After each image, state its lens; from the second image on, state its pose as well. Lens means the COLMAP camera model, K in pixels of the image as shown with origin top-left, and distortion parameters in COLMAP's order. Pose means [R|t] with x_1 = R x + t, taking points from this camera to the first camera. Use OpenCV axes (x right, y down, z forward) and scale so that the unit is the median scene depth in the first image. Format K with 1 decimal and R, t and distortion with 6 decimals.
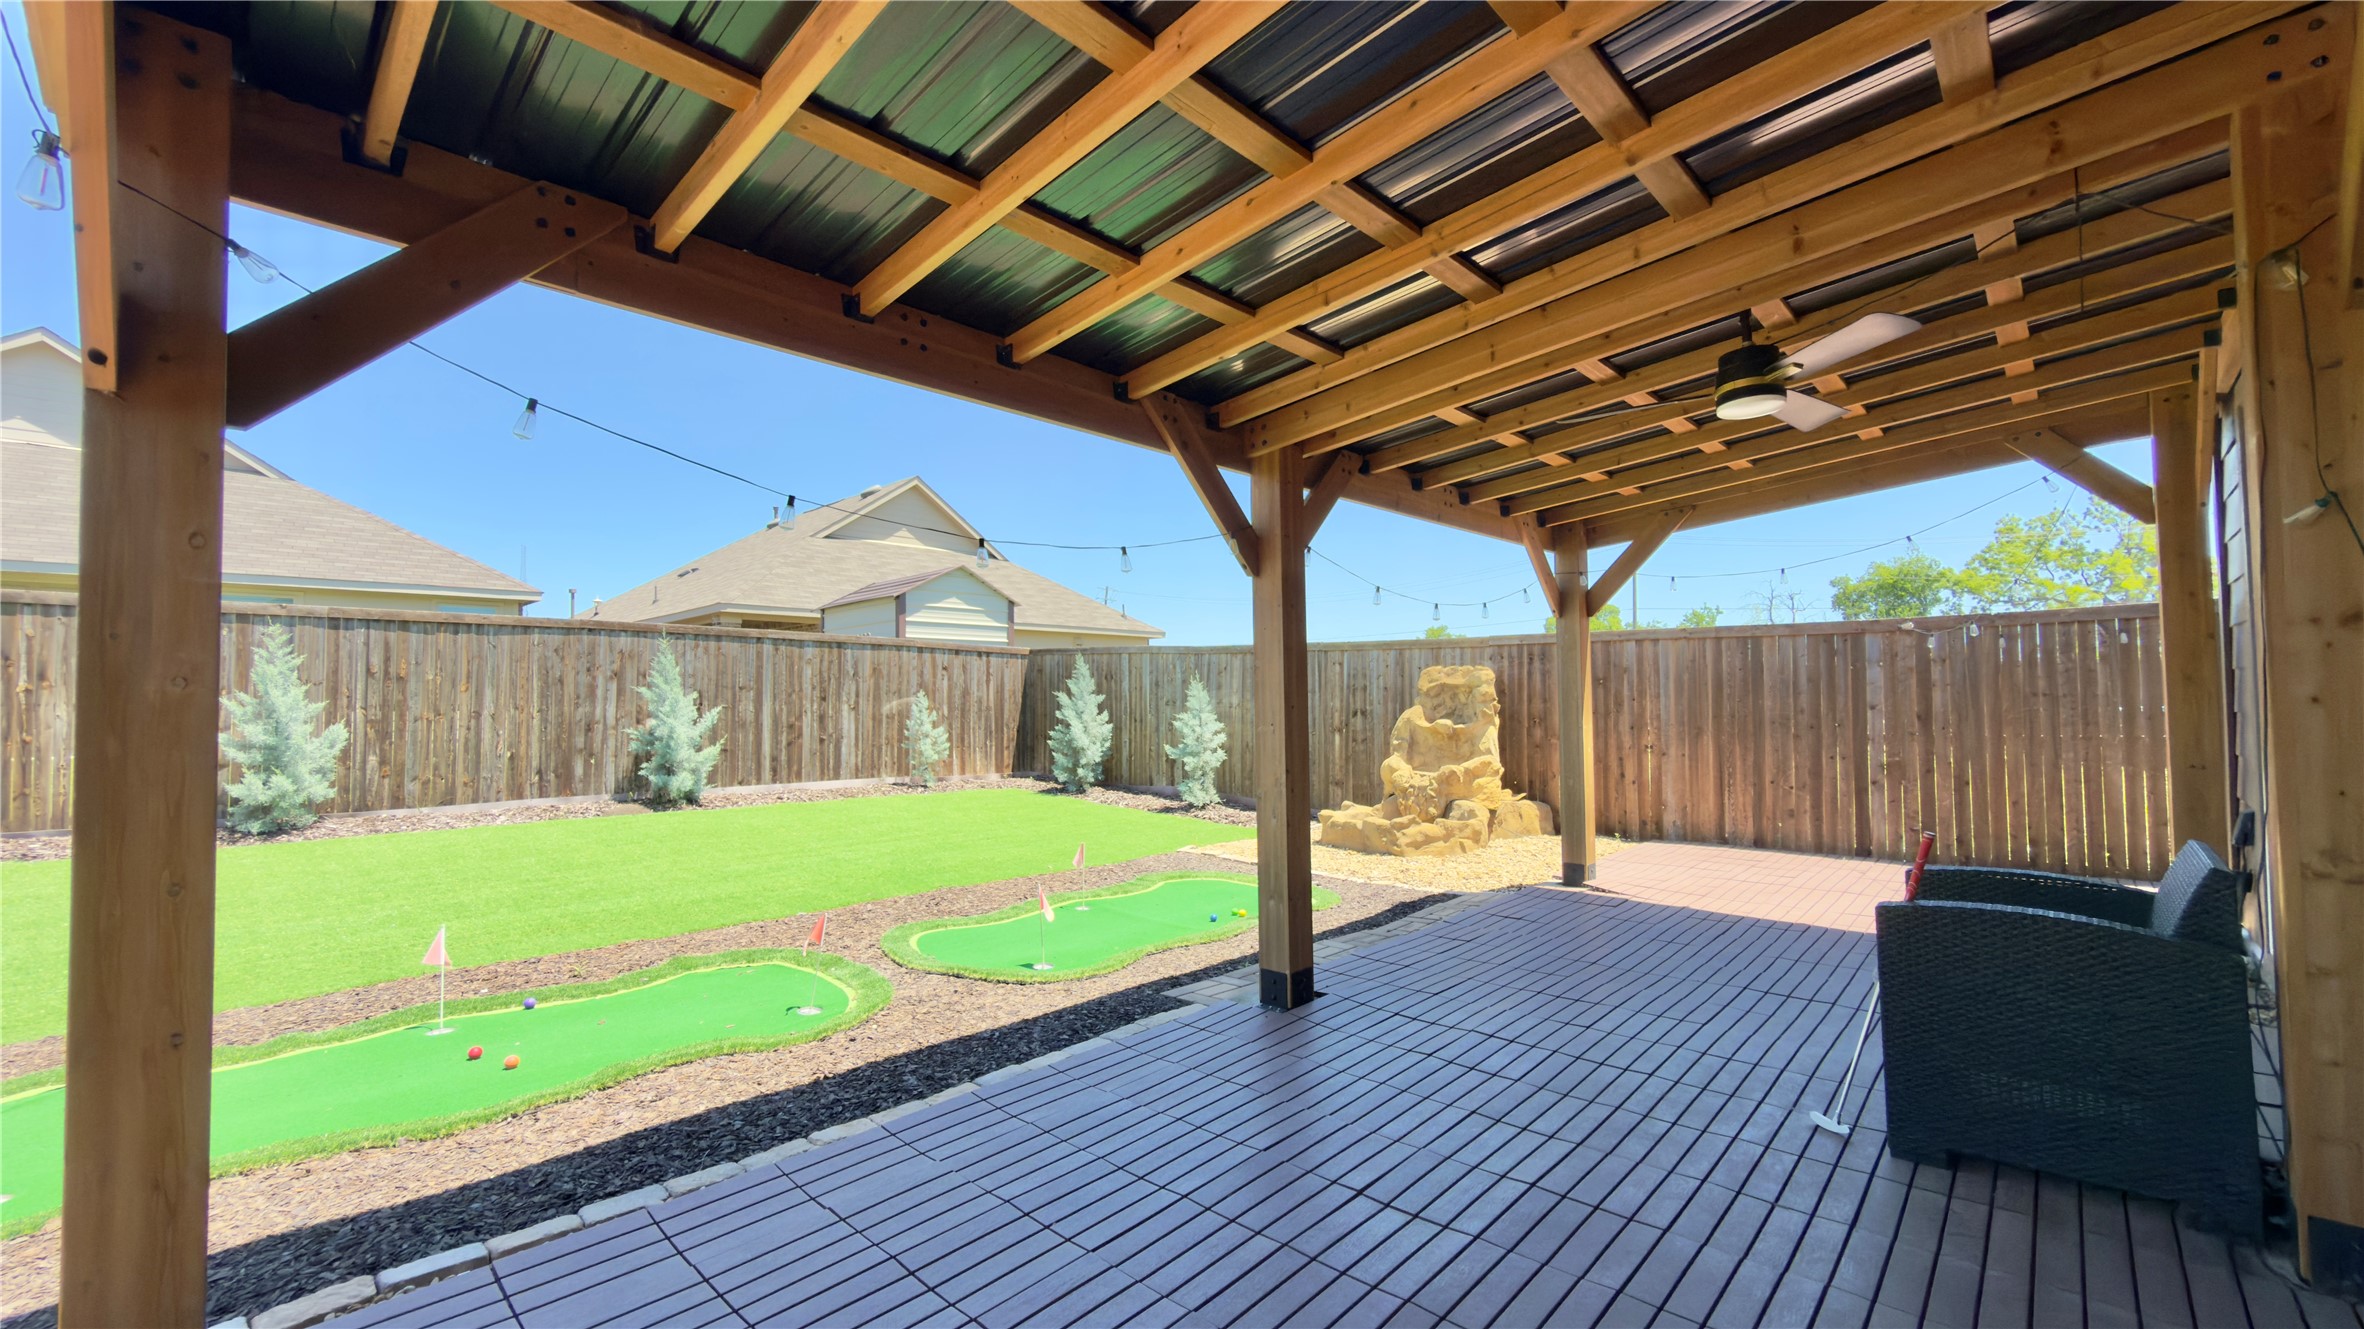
lens RADIAL K [[940.9, 0, 1183.3], [0, 940.9, 668.1], [0, 0, 1]] dist [-0.000278, 0.000007]
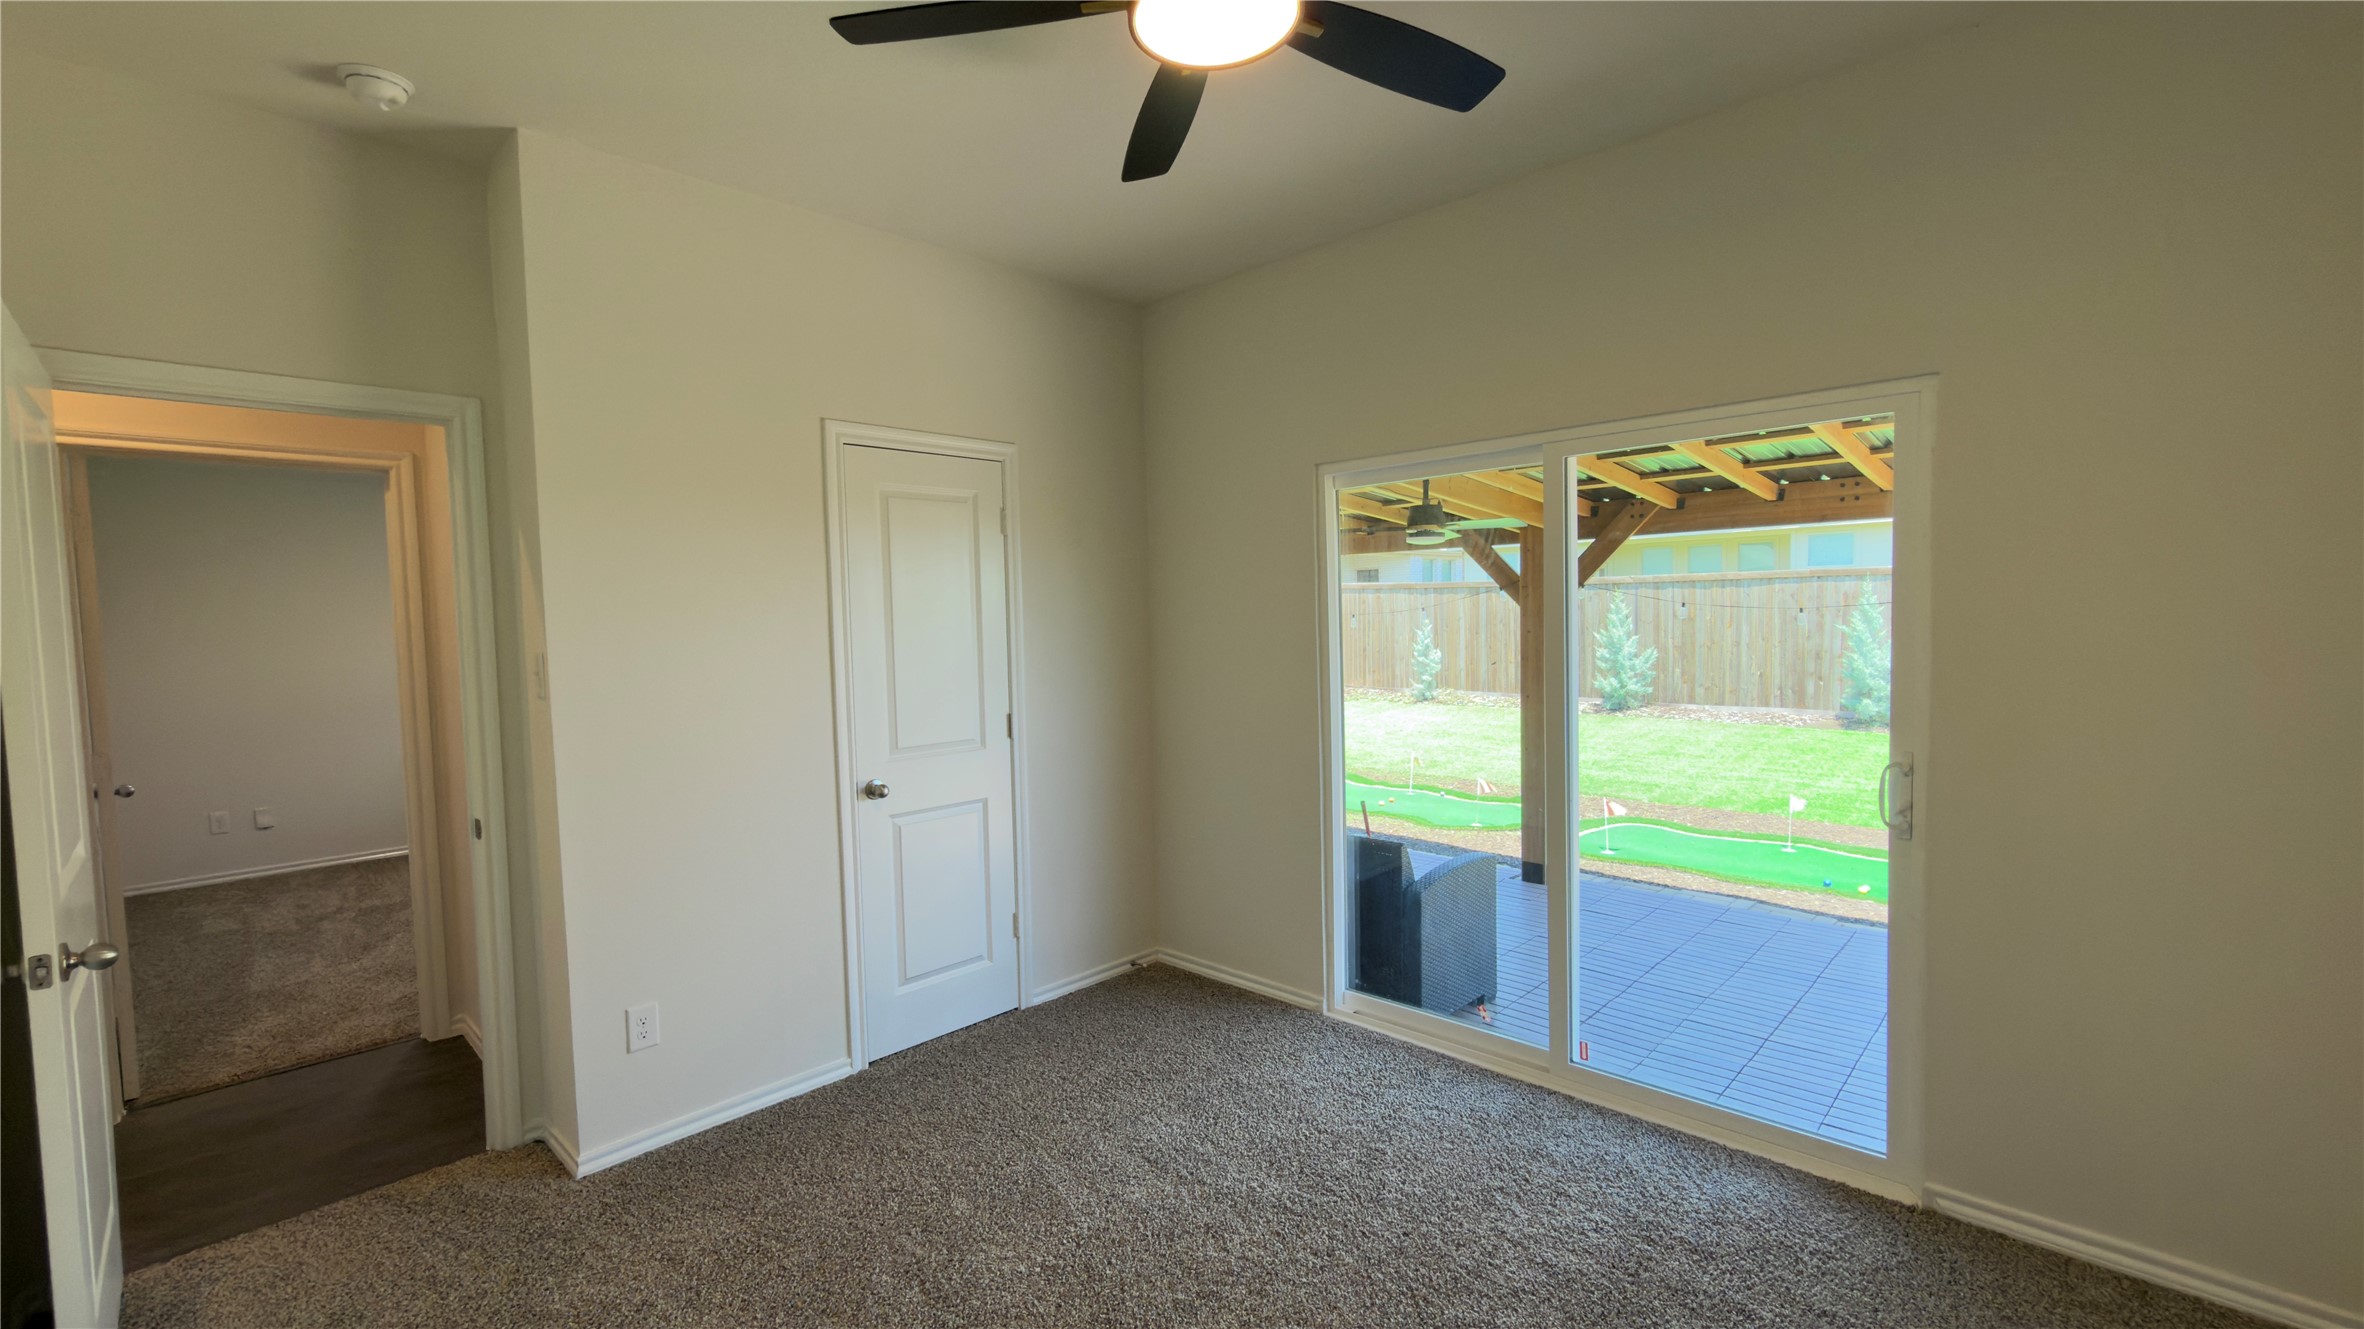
lens RADIAL K [[991.8, 0, 1183.3], [0, 991.8, 667.6], [0, 0, 1]] dist [0.000183, -0.000144]
pose [[-0.010211, 0.067948, -0.997637, 0.692151], [0.057481, 0.996079, 0.067253, -0.058480], [0.998294, -0.056659, -0.014077, 0.178082]]
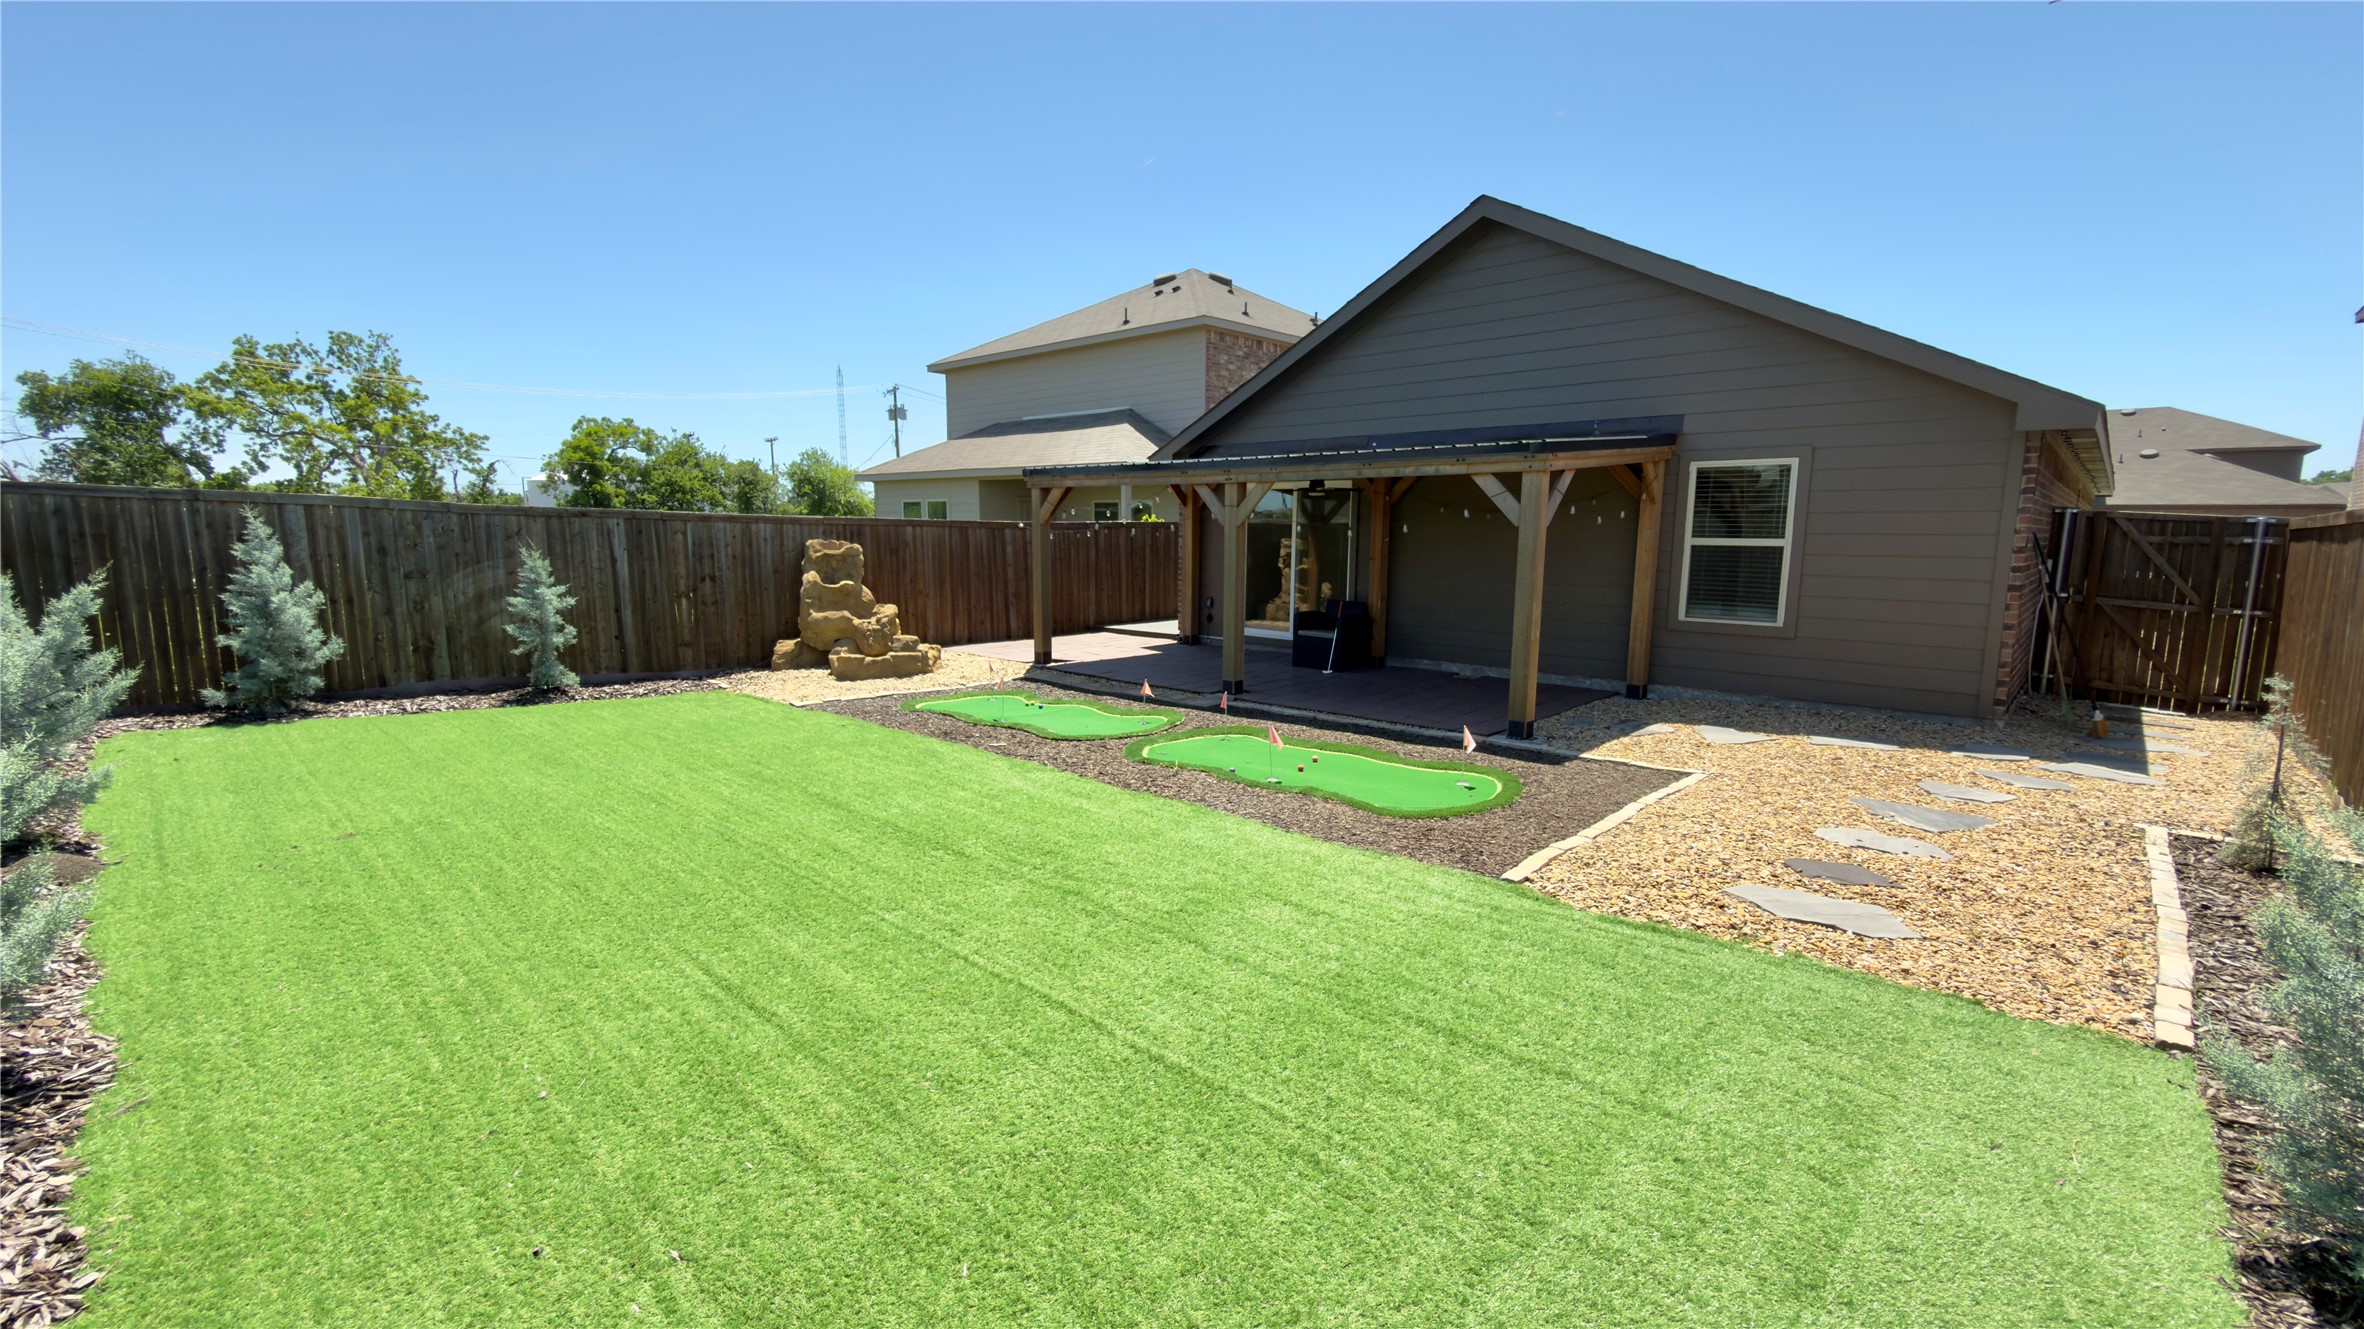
lens RADIAL K [[991.8, 0, 1183.3], [0, 991.8, 667.6], [0, 0, 1]] dist [0.000183, -0.000144]
pose [[-0.007079, -0.130794, 0.991384, -1.018772], [-0.041950, 0.990575, 0.130387, -0.024759], [-0.999095, -0.040666, -0.012499, 0.465186]]
